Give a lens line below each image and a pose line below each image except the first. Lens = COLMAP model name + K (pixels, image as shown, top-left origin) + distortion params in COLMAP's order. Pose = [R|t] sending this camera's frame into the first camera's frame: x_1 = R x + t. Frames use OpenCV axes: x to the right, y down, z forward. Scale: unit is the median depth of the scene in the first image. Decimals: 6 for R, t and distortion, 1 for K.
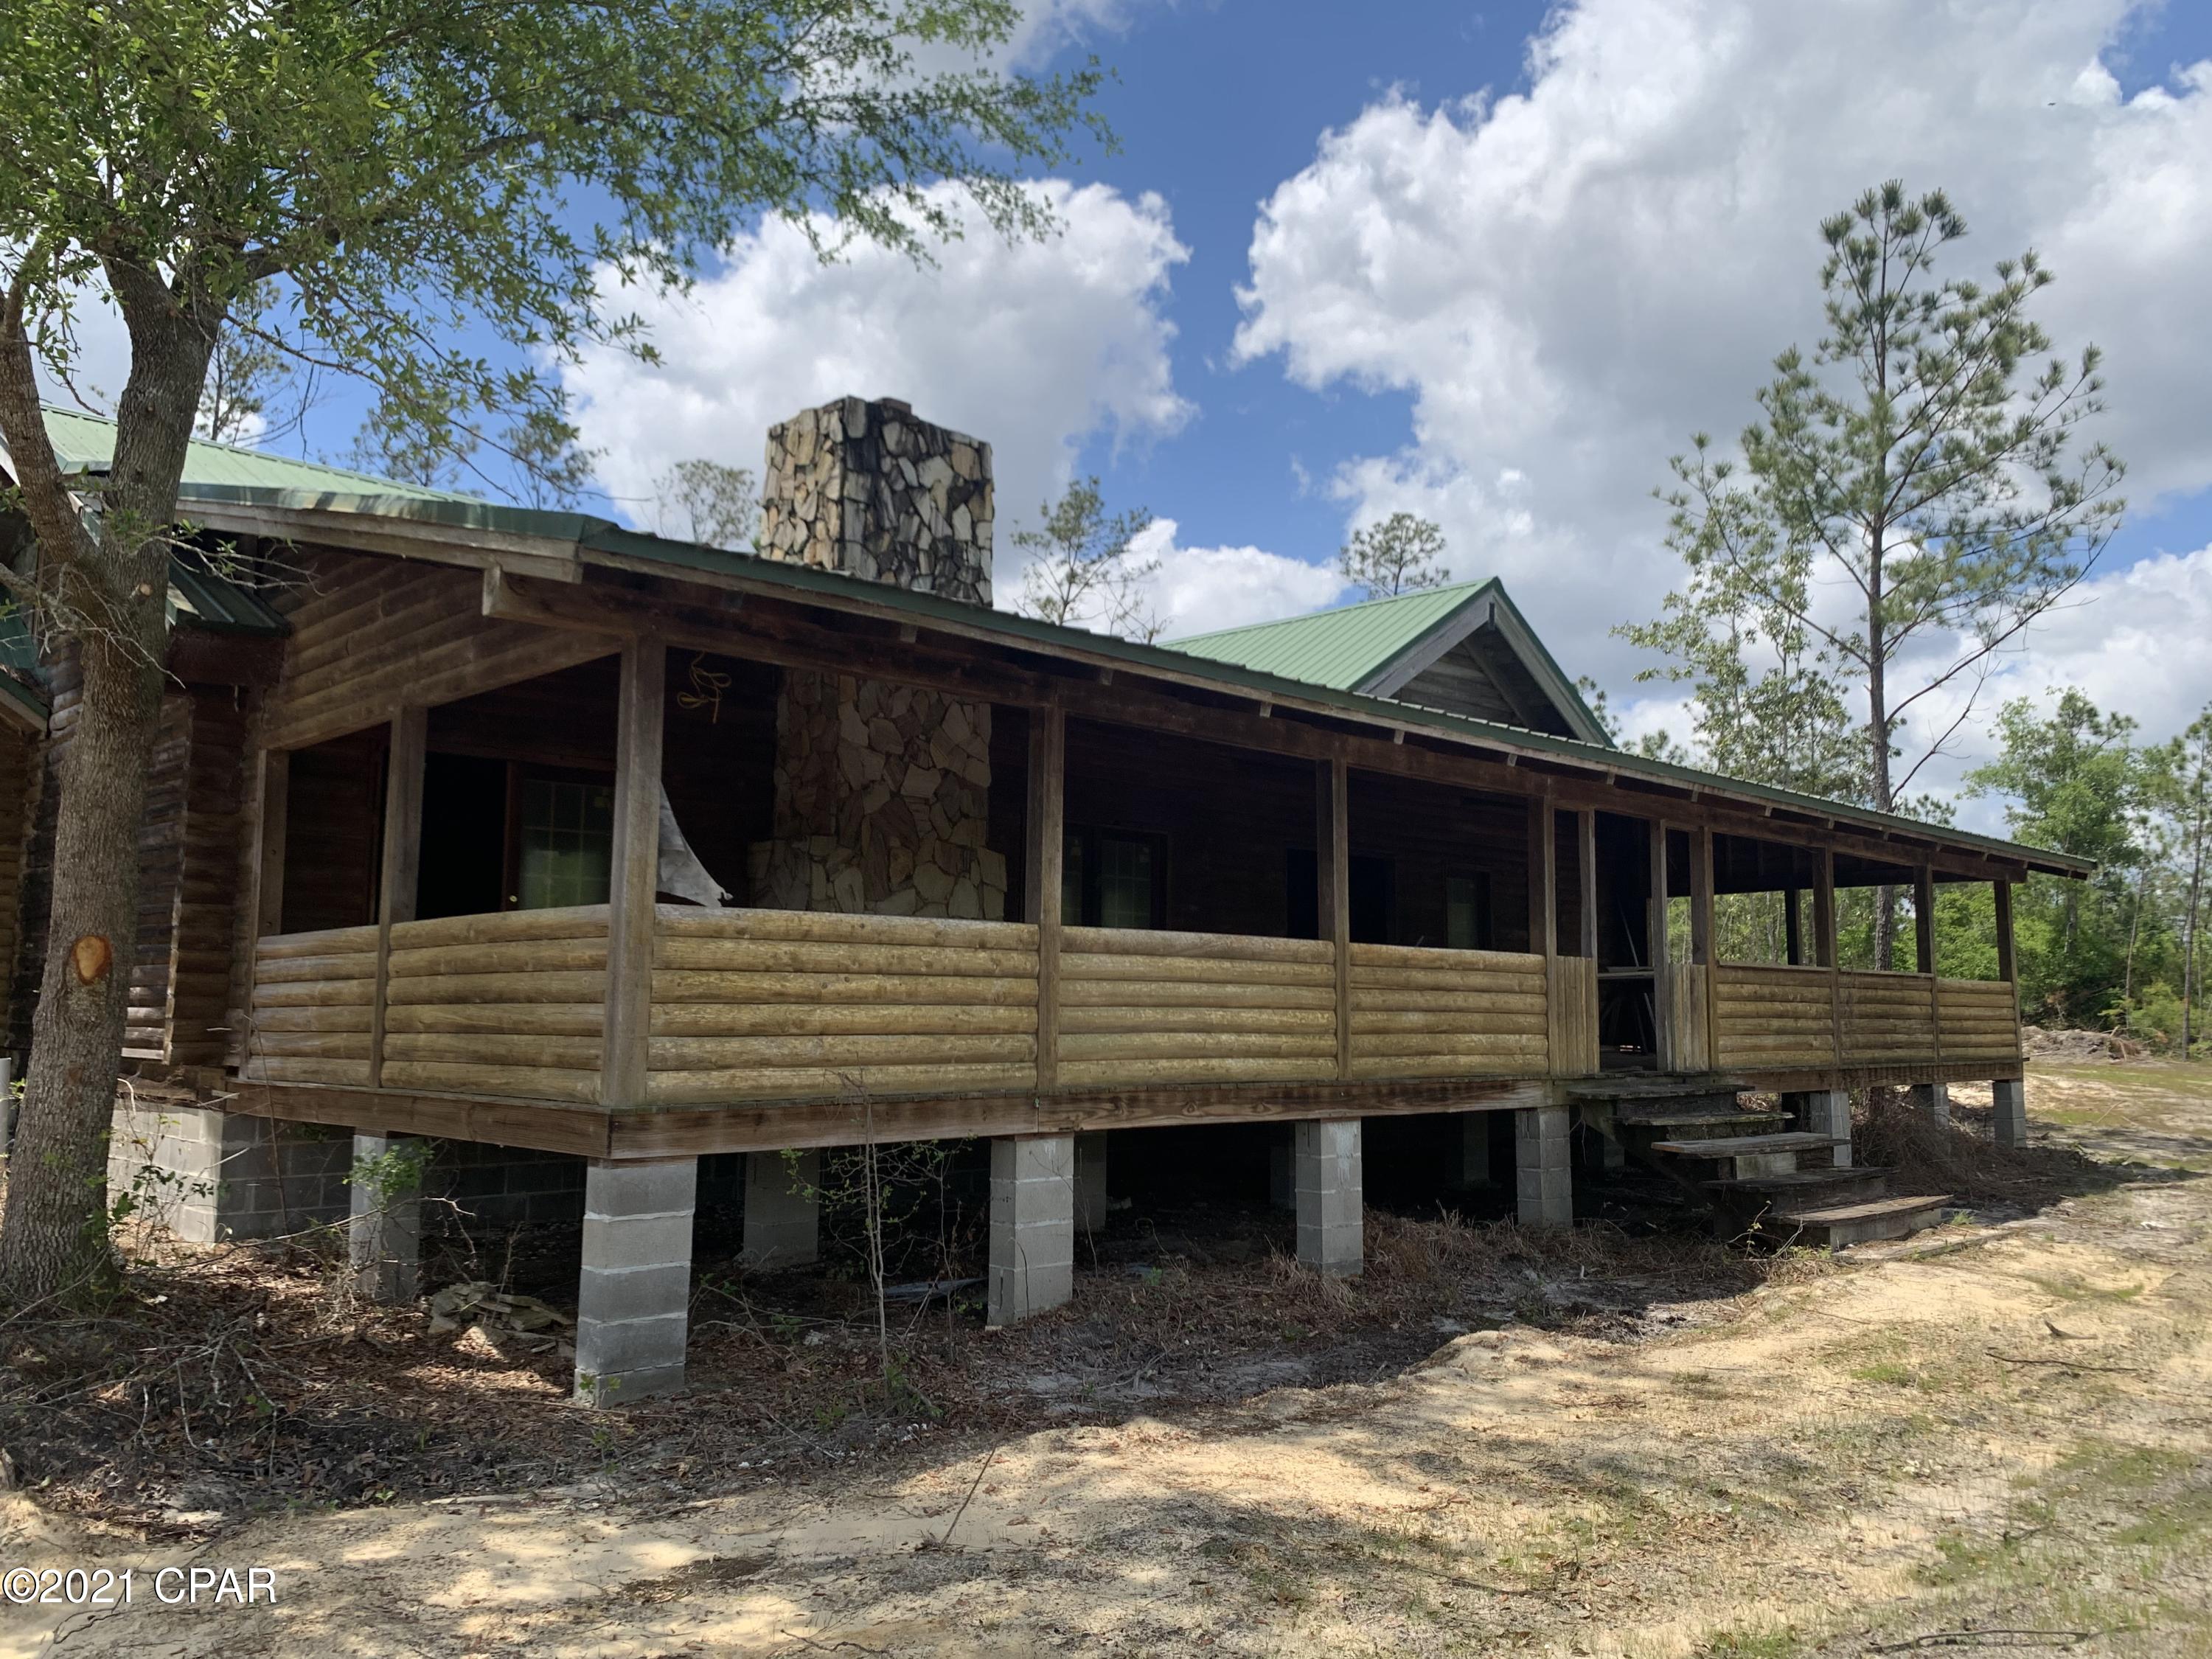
lens RADIAL K [[1696.7, 0, 1104.4], [0, 1696.7, 788.1], [0, 0, 1]] dist [0.037653, -0.050451]
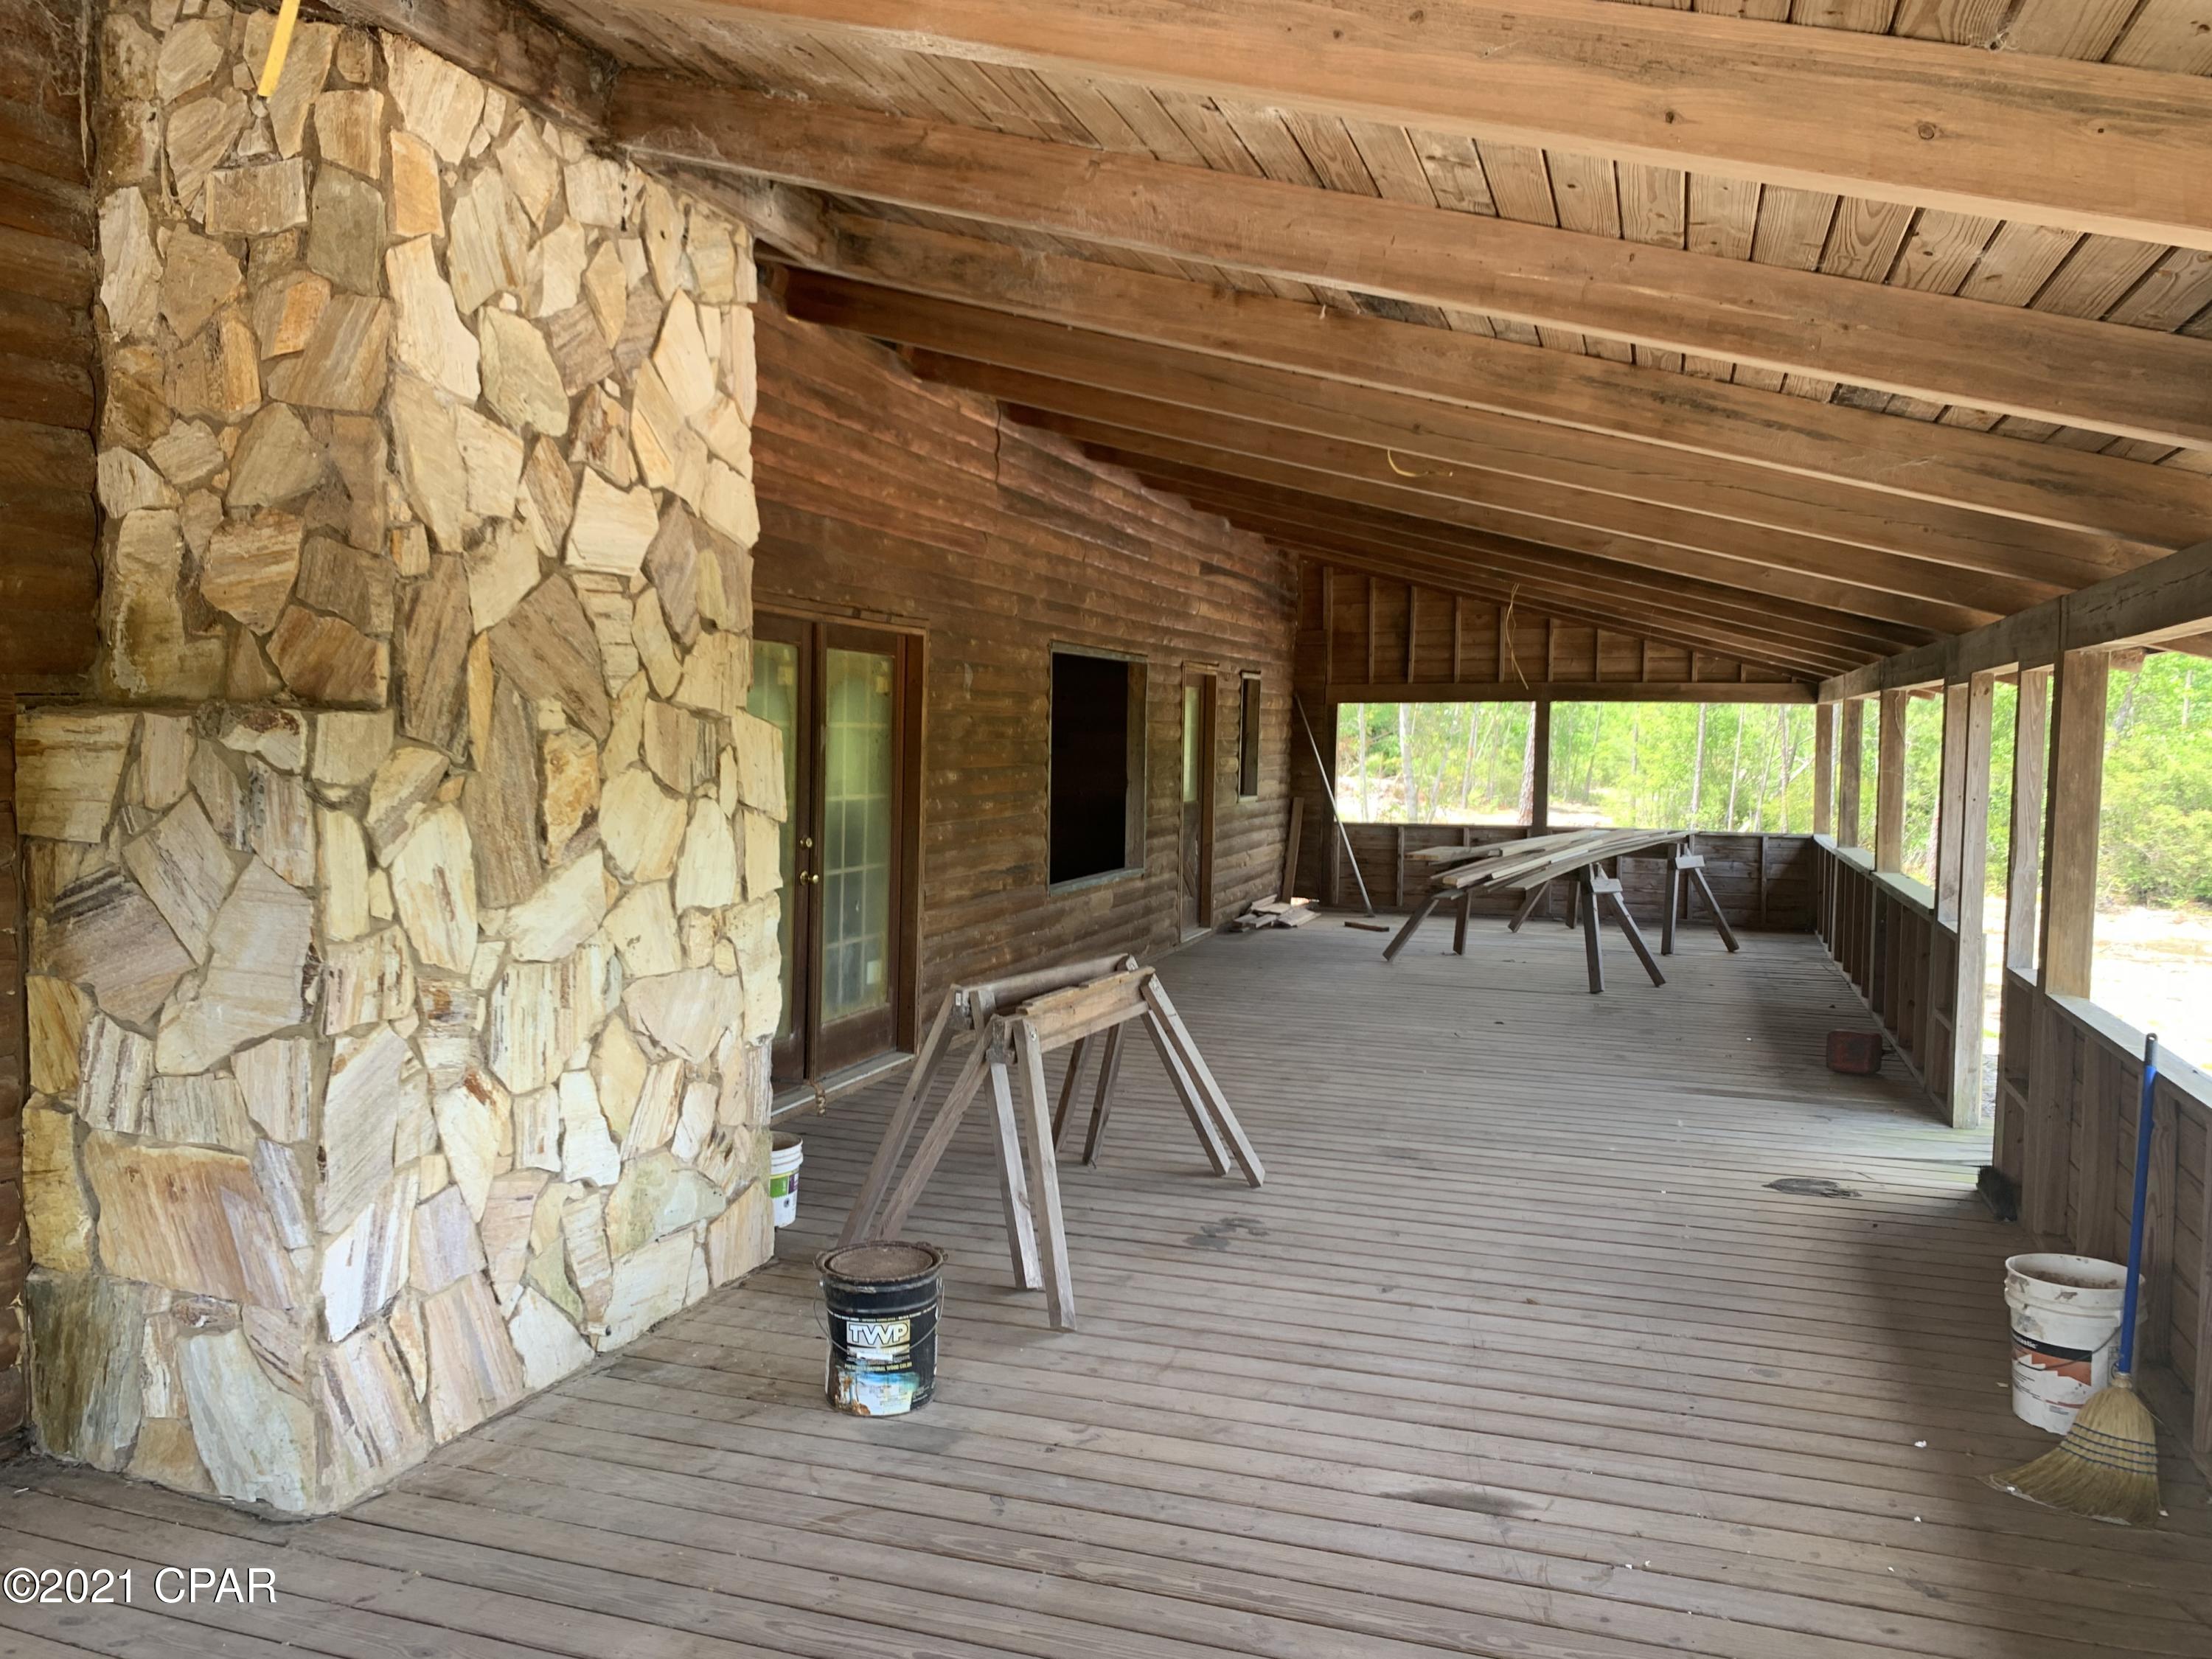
lens RADIAL K [[1696.7, 0, 1109.6], [0, 1696.7, 807.0], [0, 0, 1]] dist [0.037653, -0.050451]
pose [[0.890644, -0.017842, 0.454351, -0.274629], [-0.065036, 0.983958, 0.166125, -0.017796], [-0.450026, -0.177508, 0.875196, 1.032316]]
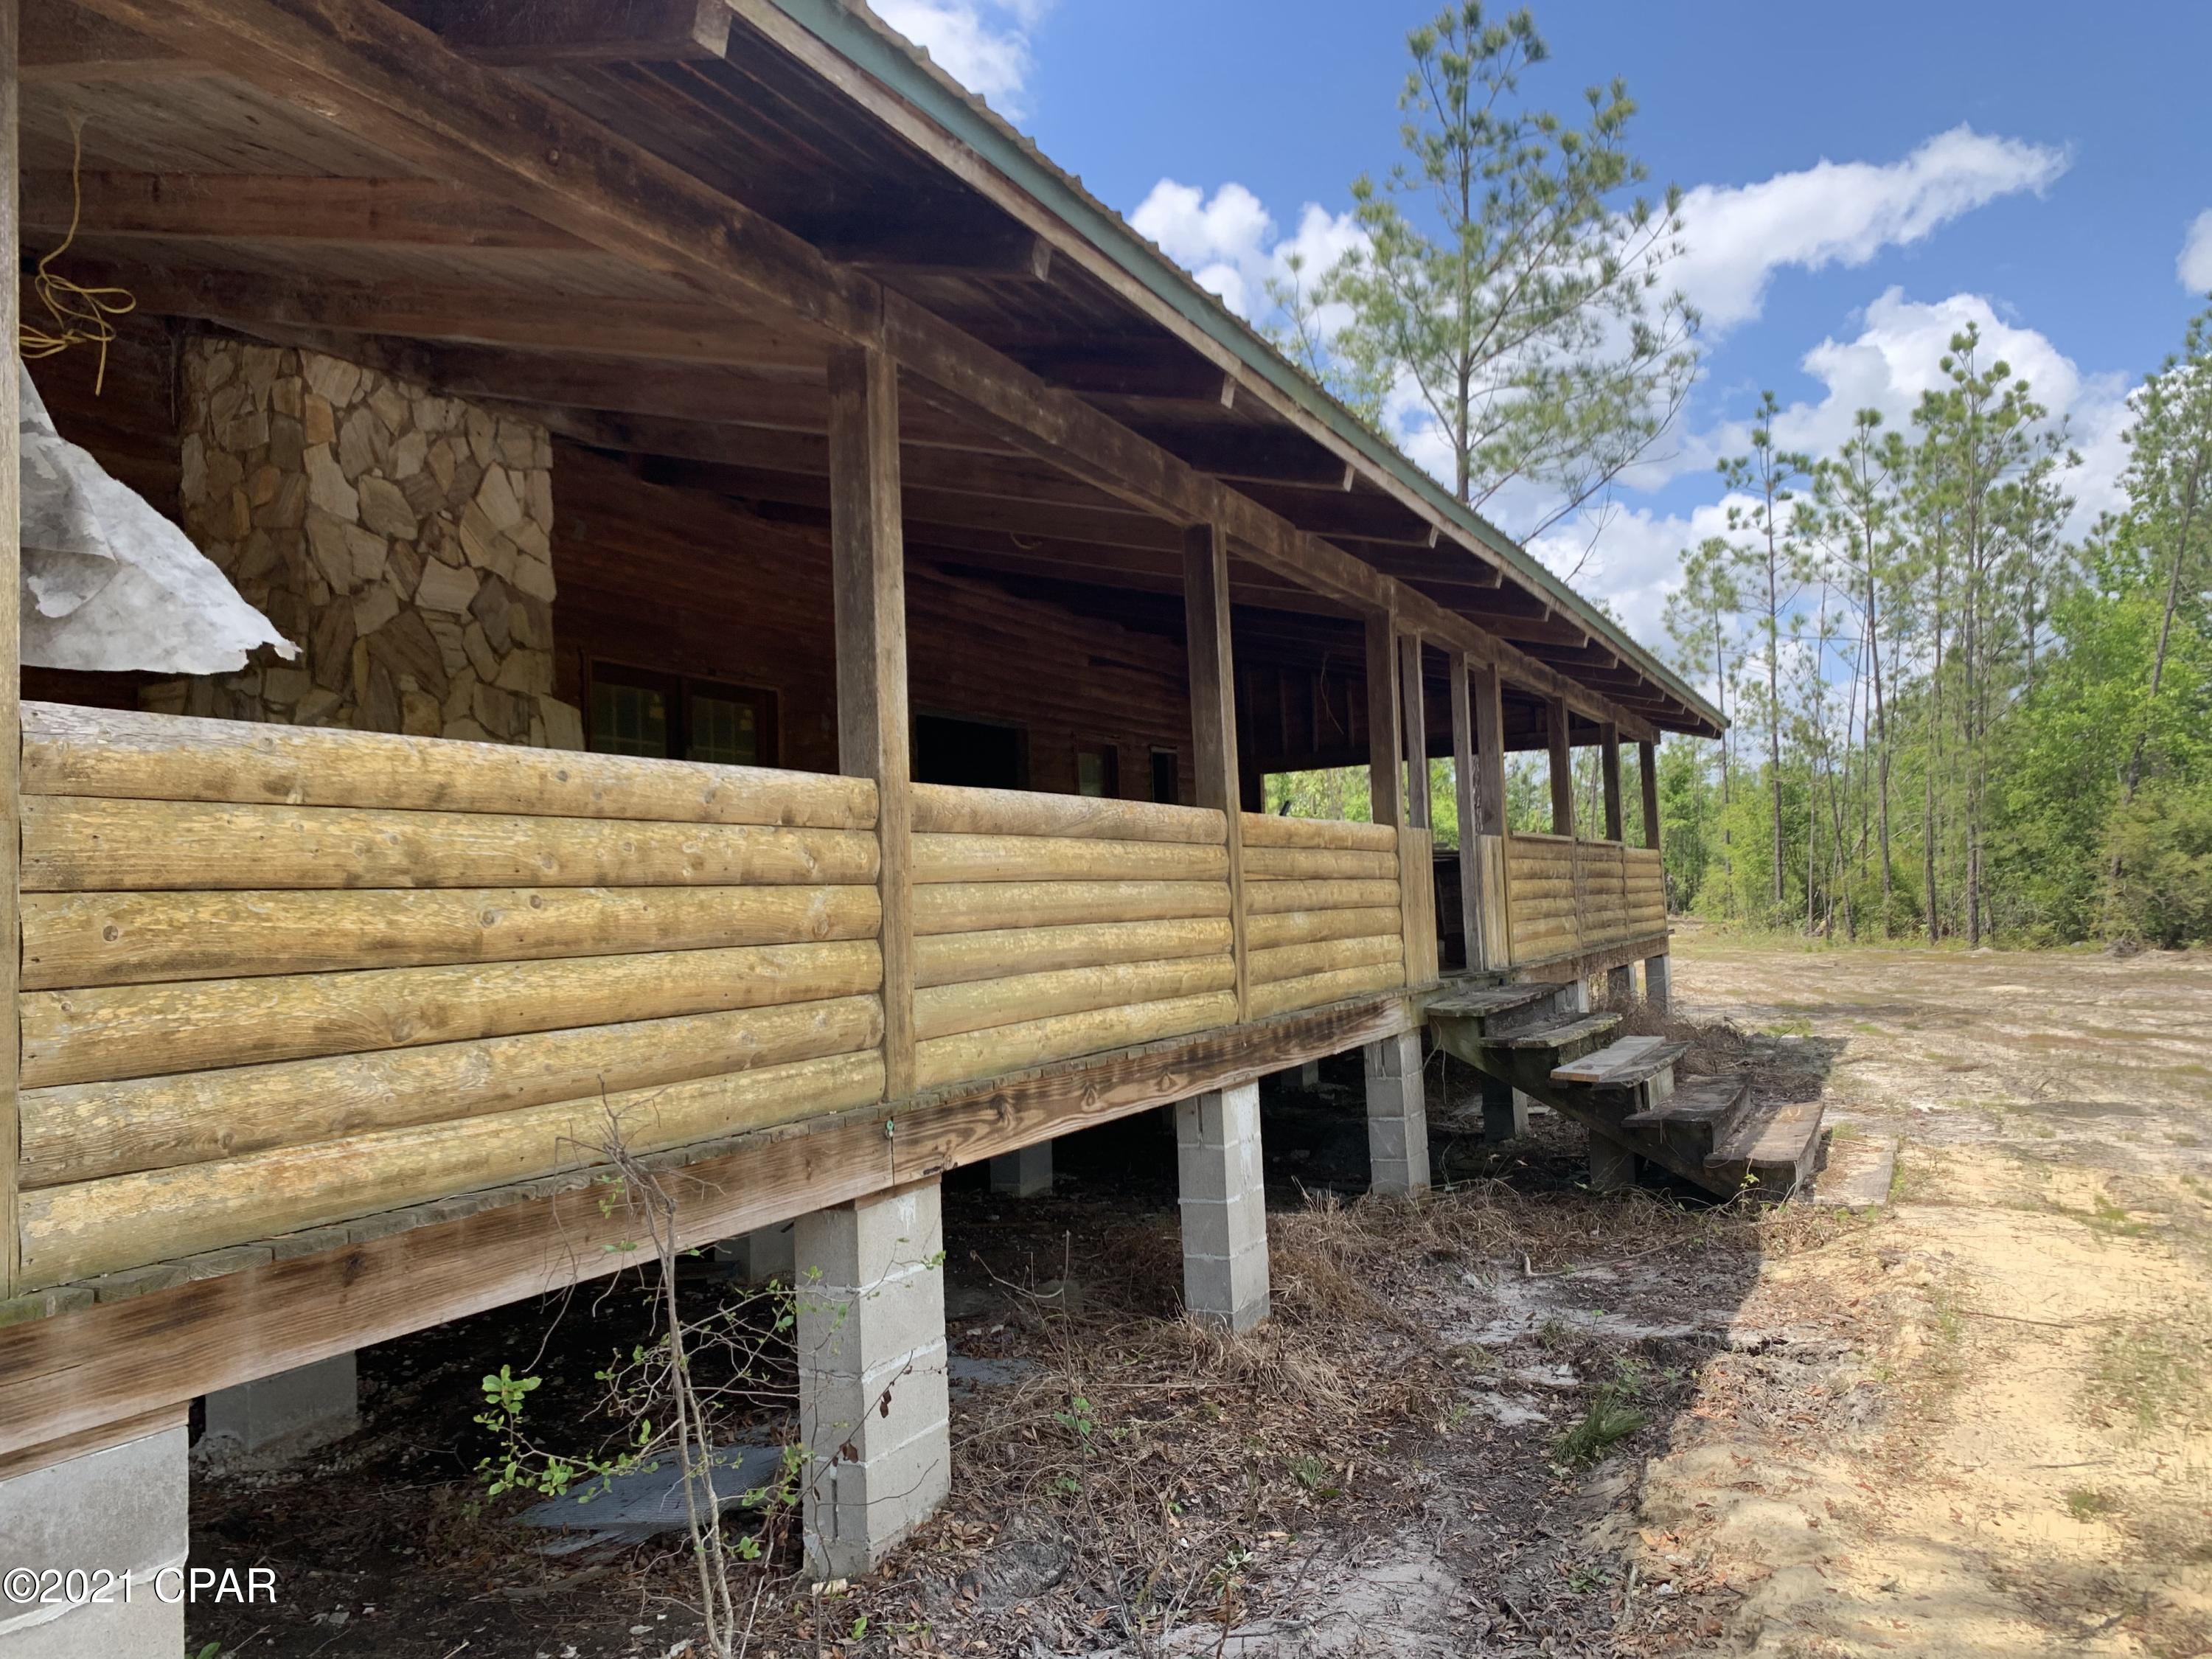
lens RADIAL K [[1696.7, 0, 1101.8], [0, 1696.7, 803.9], [0, 0, 1]] dist [0.037653, -0.050451]
pose [[0.940924, -0.028519, 0.337416, -0.150697], [0.006720, 0.997824, 0.065597, 0.057338], [-0.338552, -0.059455, 0.939067, 0.516965]]
